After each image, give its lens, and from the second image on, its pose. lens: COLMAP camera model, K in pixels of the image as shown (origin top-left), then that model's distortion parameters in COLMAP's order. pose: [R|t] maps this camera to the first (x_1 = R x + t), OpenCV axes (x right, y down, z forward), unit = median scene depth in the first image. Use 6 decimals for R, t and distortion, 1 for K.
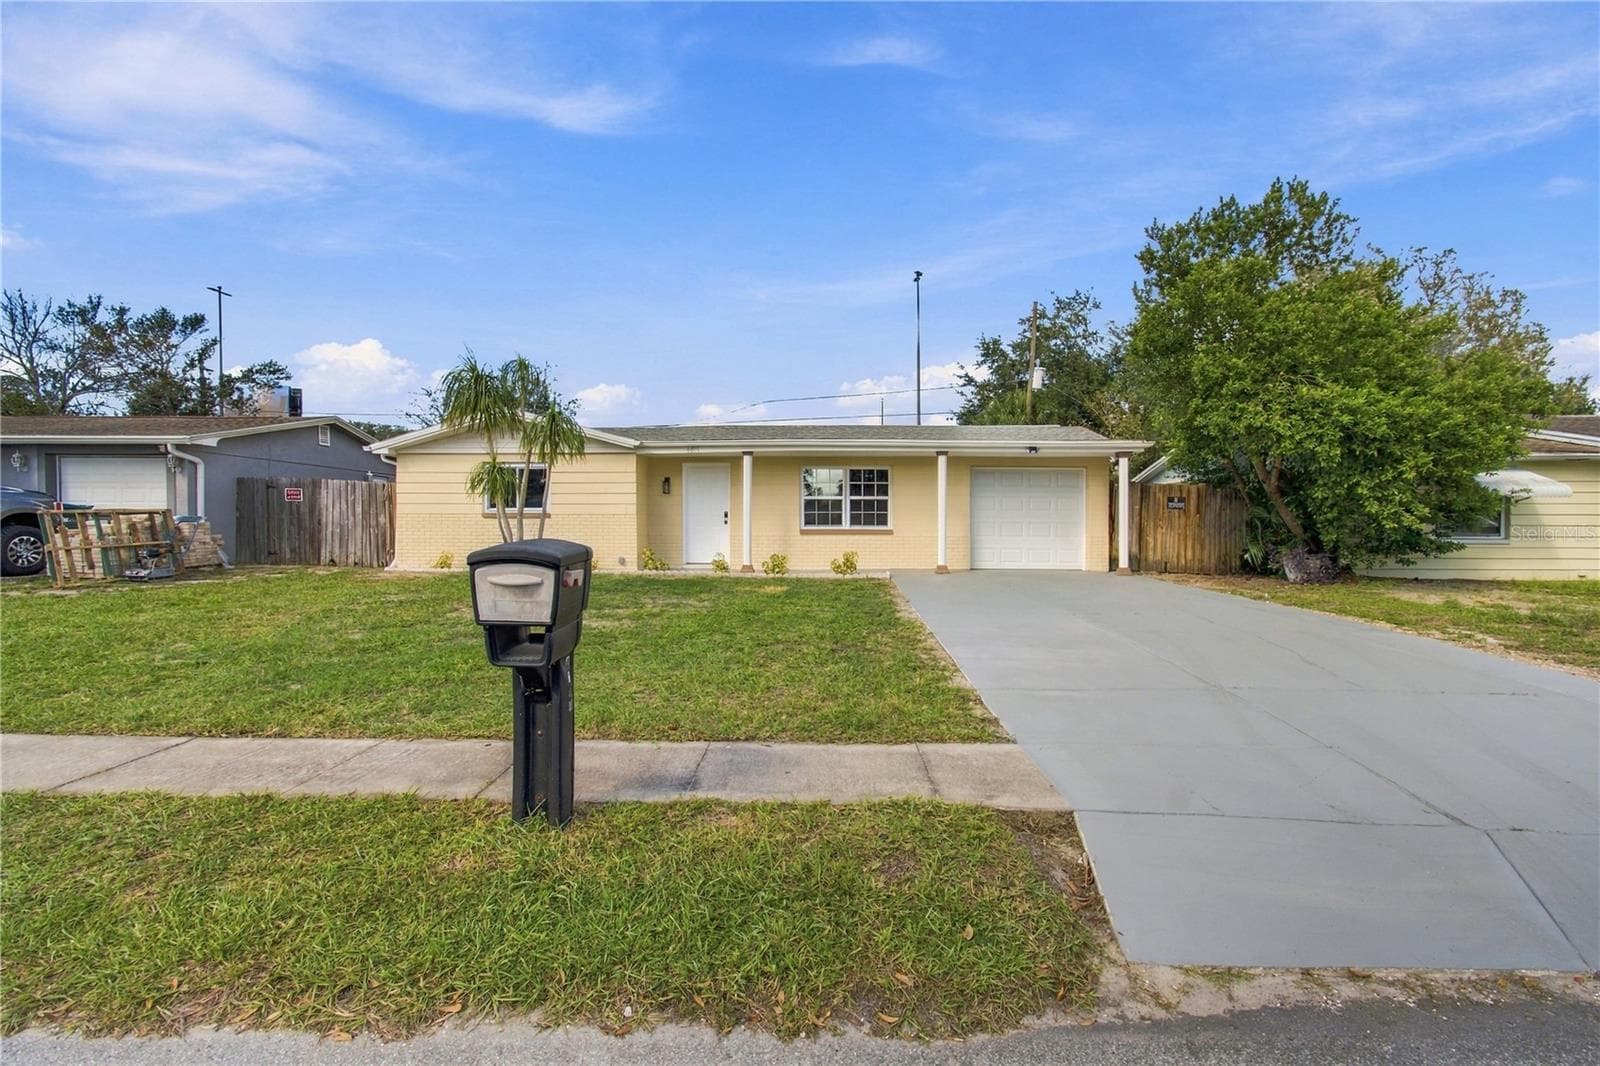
lens RADIAL K [[719.3, 0, 805.6], [0, 719.3, 558.3], [0, 0, 1]] dist [-0.003284, 0.002351]
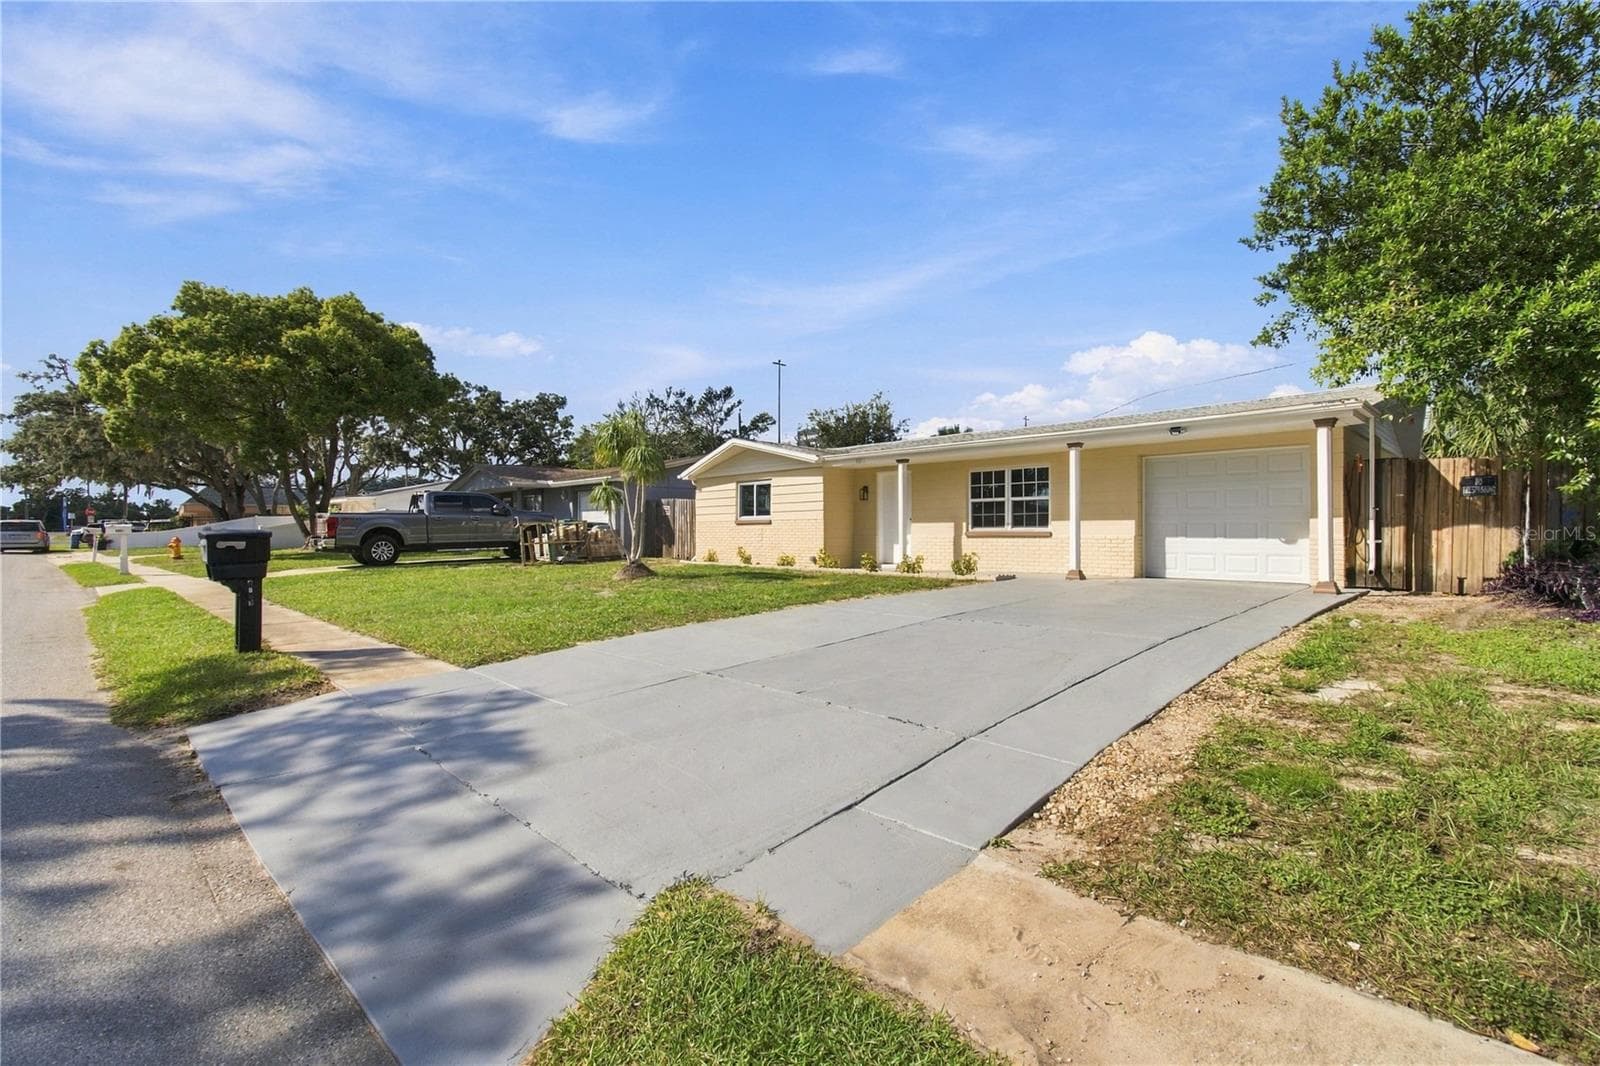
lens RADIAL K [[719.3, 0, 803.9], [0, 719.3, 544.3], [0, 0, 1]] dist [-0.003284, 0.002351]
pose [[0.734084, 0.005241, -0.679039, 0.508568], [-0.030982, 0.999187, -0.025782, 0.009852], [0.678352, 0.039964, 0.733650, 0.112832]]
